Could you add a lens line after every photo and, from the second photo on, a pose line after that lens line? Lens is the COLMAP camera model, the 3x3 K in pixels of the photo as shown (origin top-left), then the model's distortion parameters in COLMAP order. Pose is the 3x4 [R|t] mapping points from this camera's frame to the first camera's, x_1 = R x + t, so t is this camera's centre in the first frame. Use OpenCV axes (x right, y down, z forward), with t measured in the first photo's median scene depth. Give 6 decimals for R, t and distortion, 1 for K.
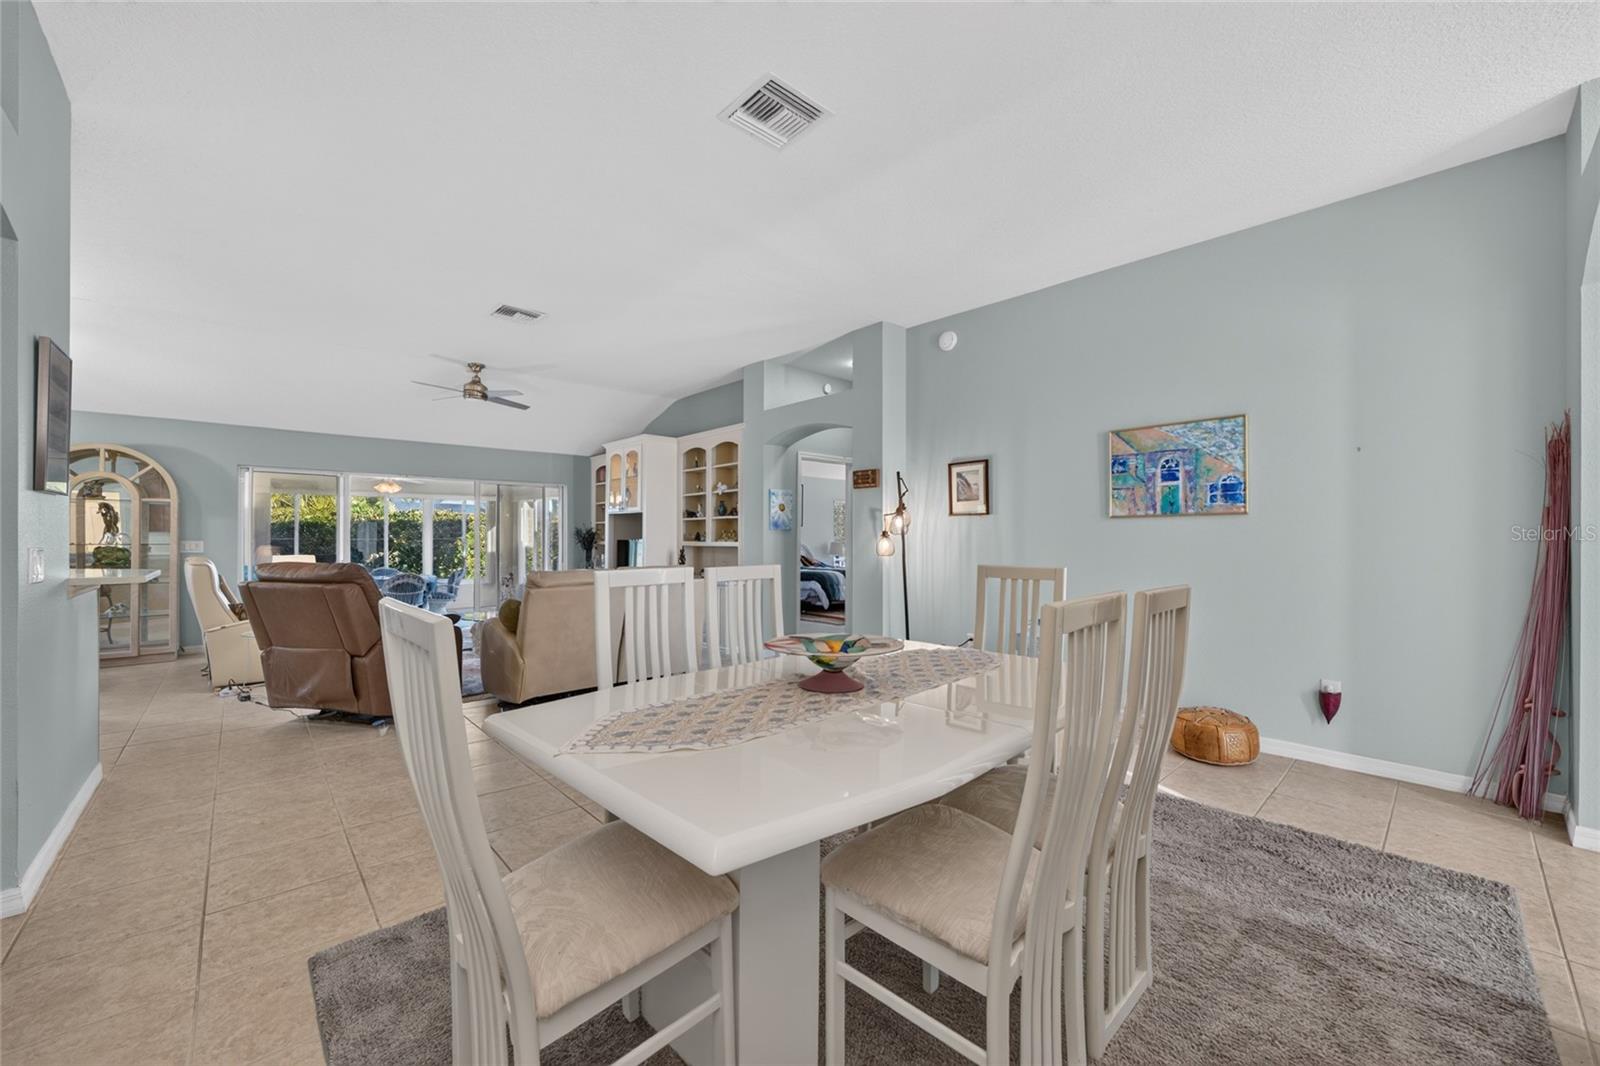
lens RADIAL K [[628.8, 0, 791.3], [0, 628.8, 543.6], [0, 0, 1]] dist [-0.020911, 0.000471]
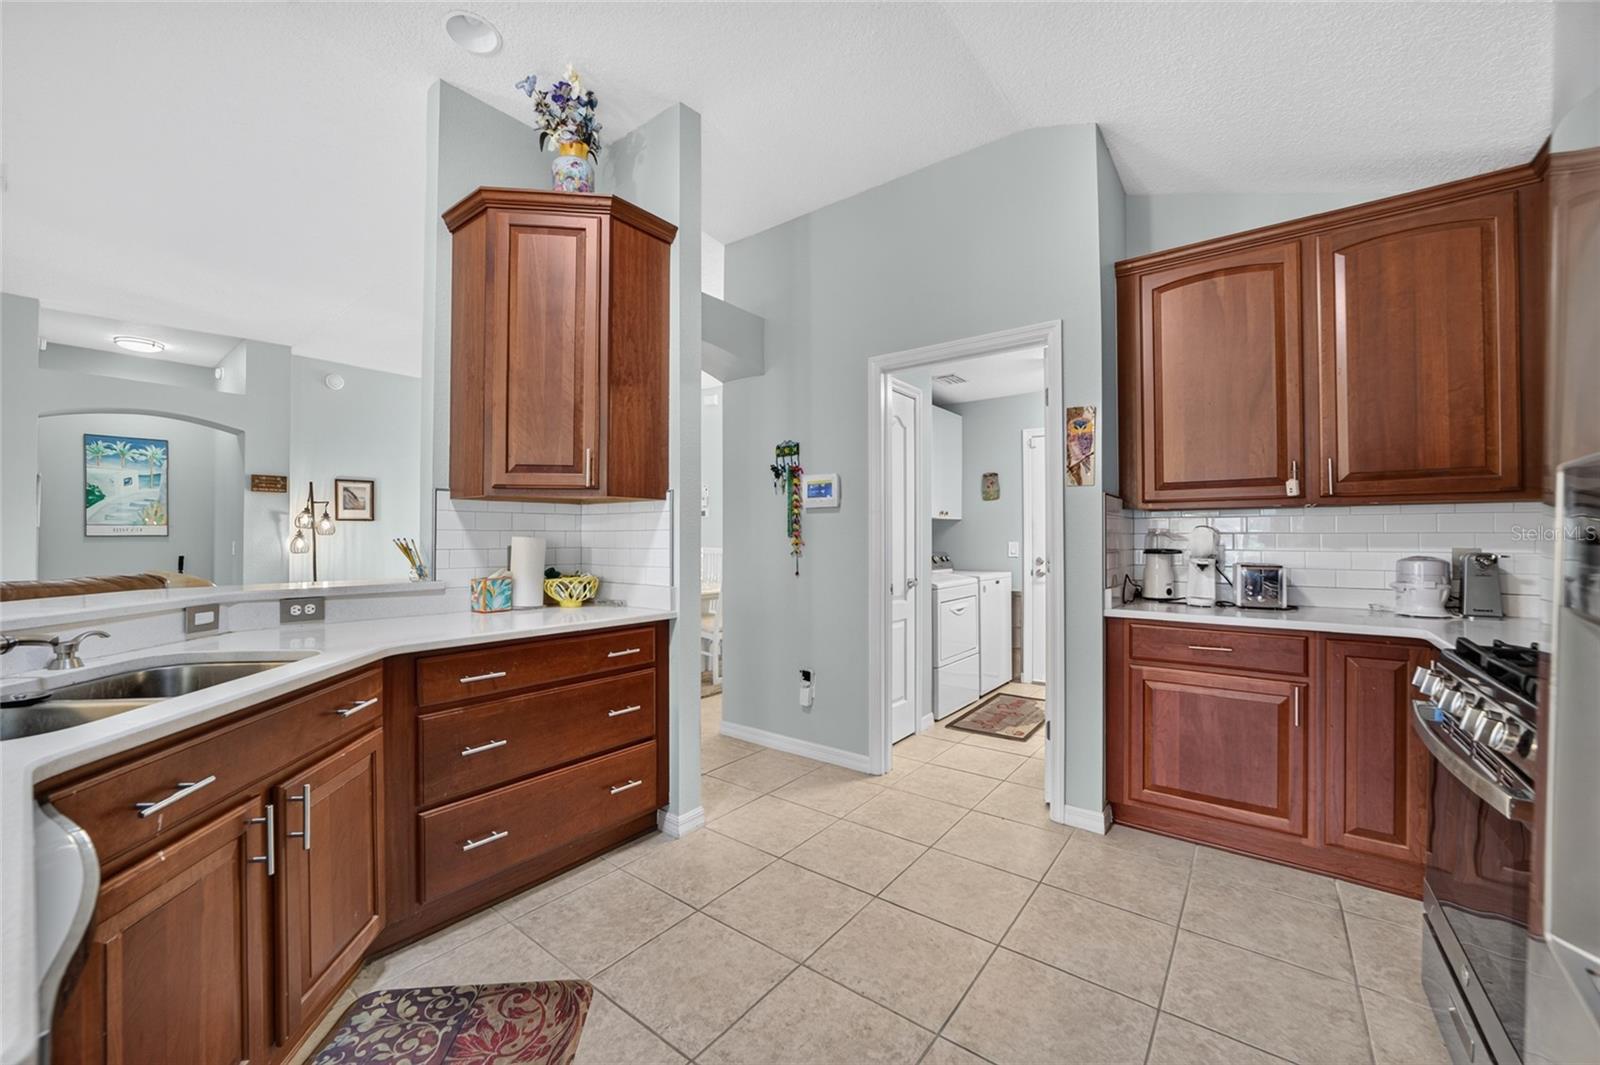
lens RADIAL K [[624.1, 0, 793.3], [0, 624.1, 531.0], [0, 0, 1]] dist [-0.022186, 0.000659]
pose [[-0.188547, 0.009005, 0.982023, -1.418959], [0.011590, 0.999909, -0.006943, -0.003775], [-0.981996, 0.010073, -0.188634, 0.406368]]
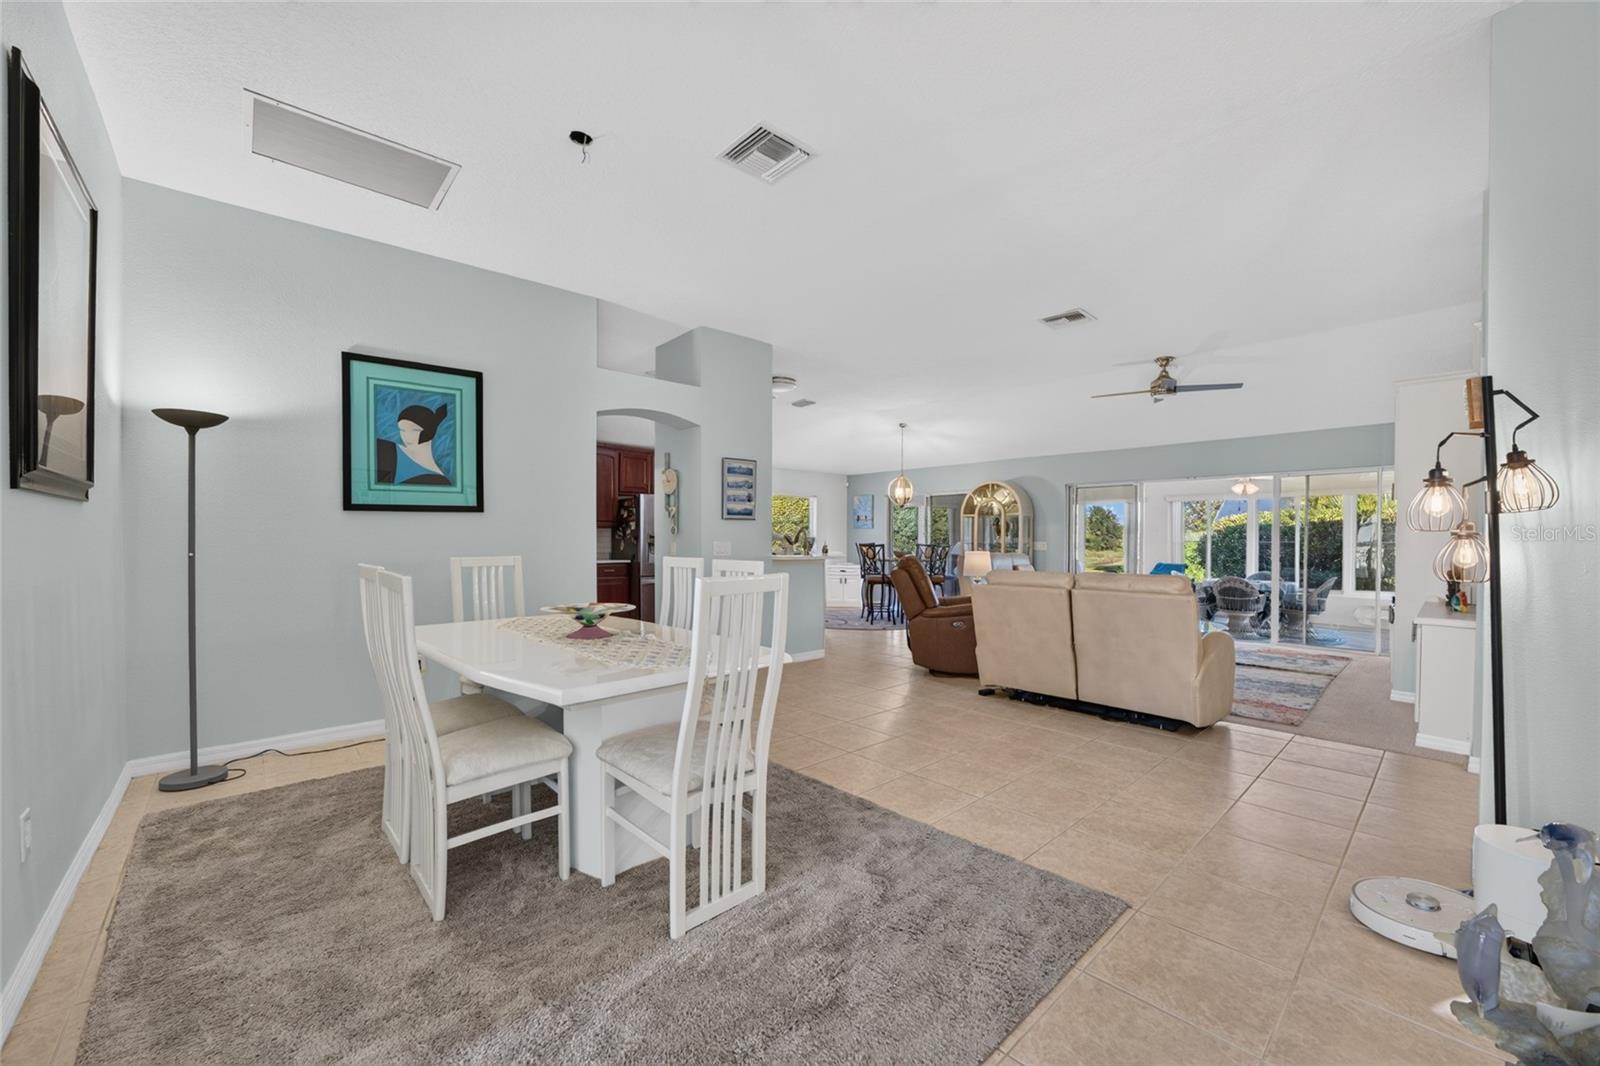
lens RADIAL K [[621.1, 0, 796.0], [0, 621.1, 547.5], [0, 0, 1]] dist [-0.029360, 0.000177]
pose [[0.015754, 0.013131, -0.999790, 0.707433], [-0.011622, 0.999849, 0.012949, -0.001536], [0.999808, 0.011415, 0.015904, 0.681447]]
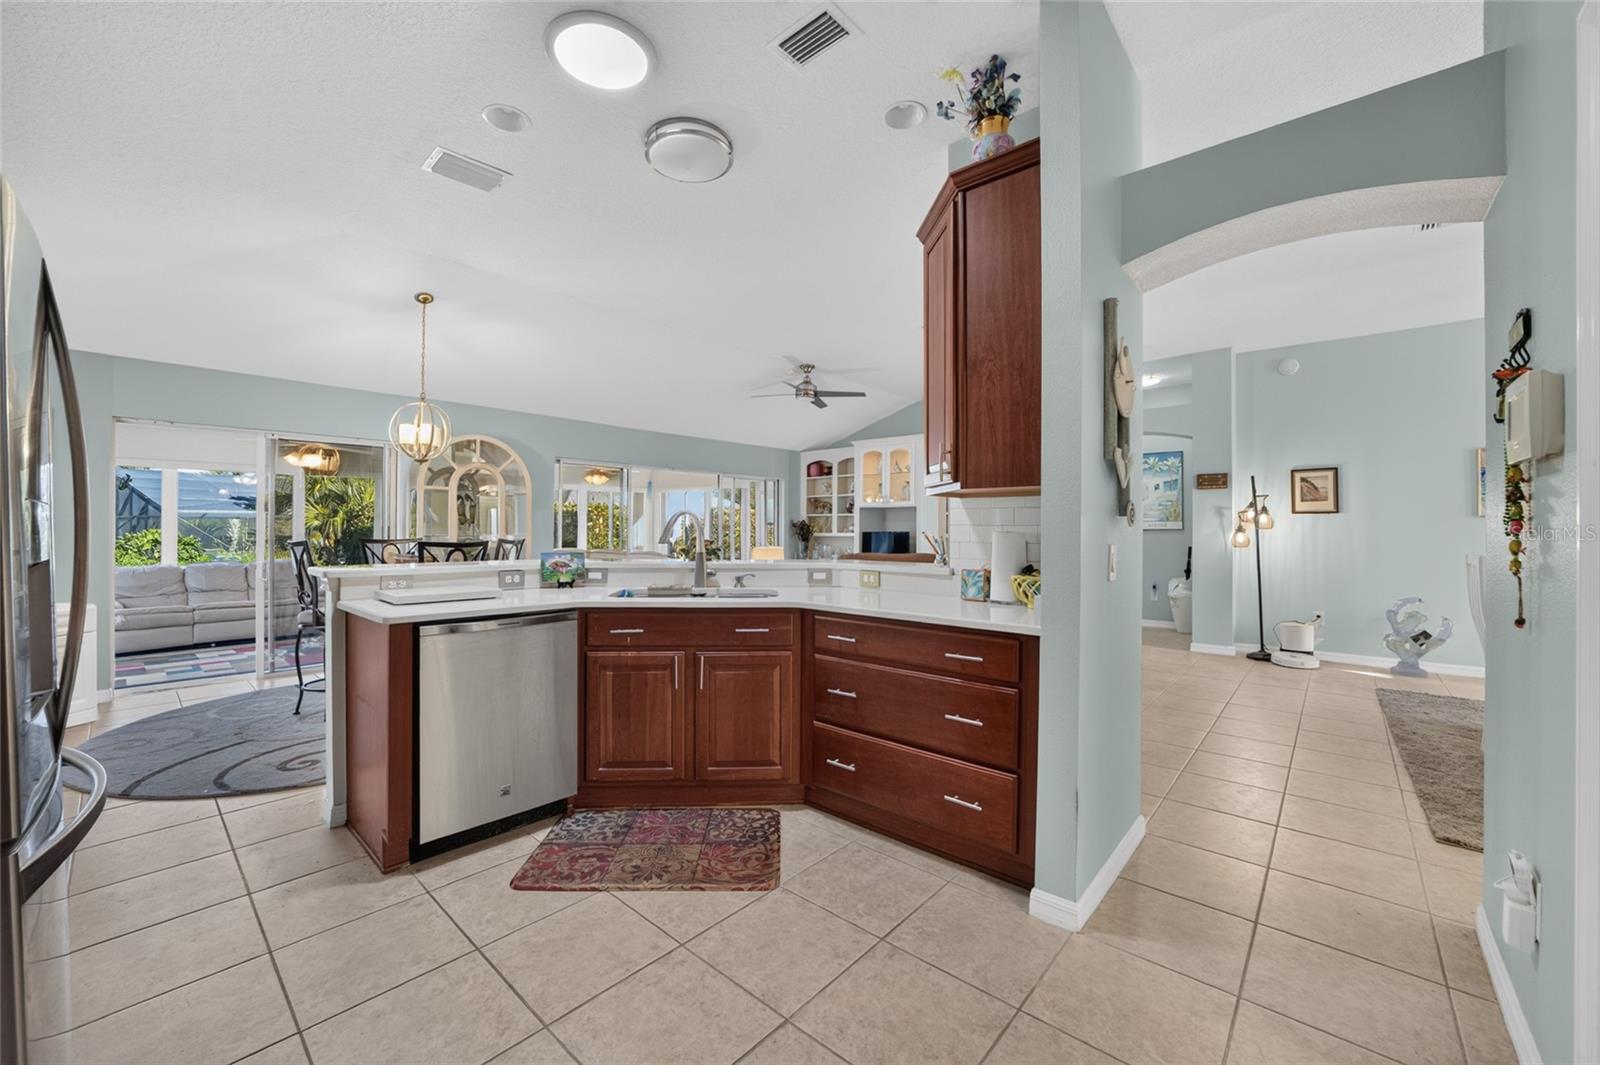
lens RADIAL K [[624.1, 0, 793.3], [0, 624.1, 531.0], [0, 0, 1]] dist [-0.022186, 0.000659]
pose [[0.992929, 0.003109, 0.118665, -1.028168], [-0.002341, 0.999975, -0.006611, -0.001050], [-0.118683, 0.006287, 0.992912, -0.061871]]
